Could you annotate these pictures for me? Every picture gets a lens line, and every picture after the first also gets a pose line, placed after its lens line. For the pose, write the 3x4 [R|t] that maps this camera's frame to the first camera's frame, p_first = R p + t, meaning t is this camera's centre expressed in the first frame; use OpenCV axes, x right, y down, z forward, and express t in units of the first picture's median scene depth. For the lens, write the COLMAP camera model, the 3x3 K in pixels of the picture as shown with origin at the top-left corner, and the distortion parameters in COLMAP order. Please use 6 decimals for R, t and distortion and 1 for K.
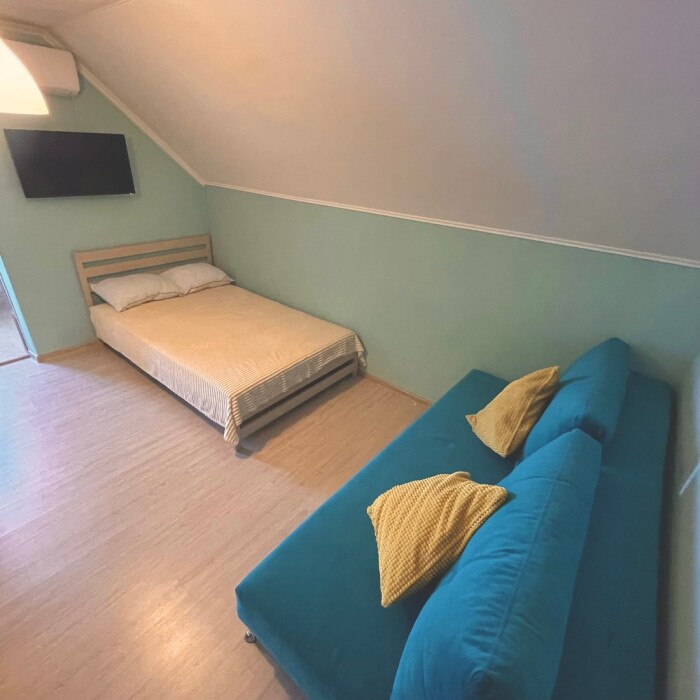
lens RADIAL K [[380.1, 0, 351.8], [0, 380.1, 349.4], [0, 0, 1]] dist [0.001102, -0.000463]
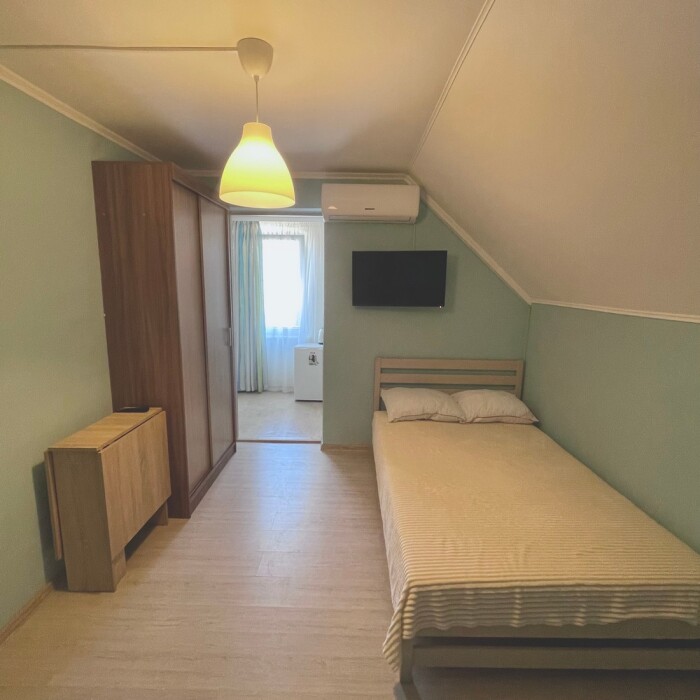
lens RADIAL K [[401.0, 0, 350.8], [0, 401.0, 351.3], [0, 0, 1]] dist [0.002885, -0.000344]
pose [[0.621864, 0.092050, -0.777697, 0.069140], [-0.349643, 0.921230, -0.170544, -0.056358], [0.700739, 0.377971, 0.605064, 0.272905]]
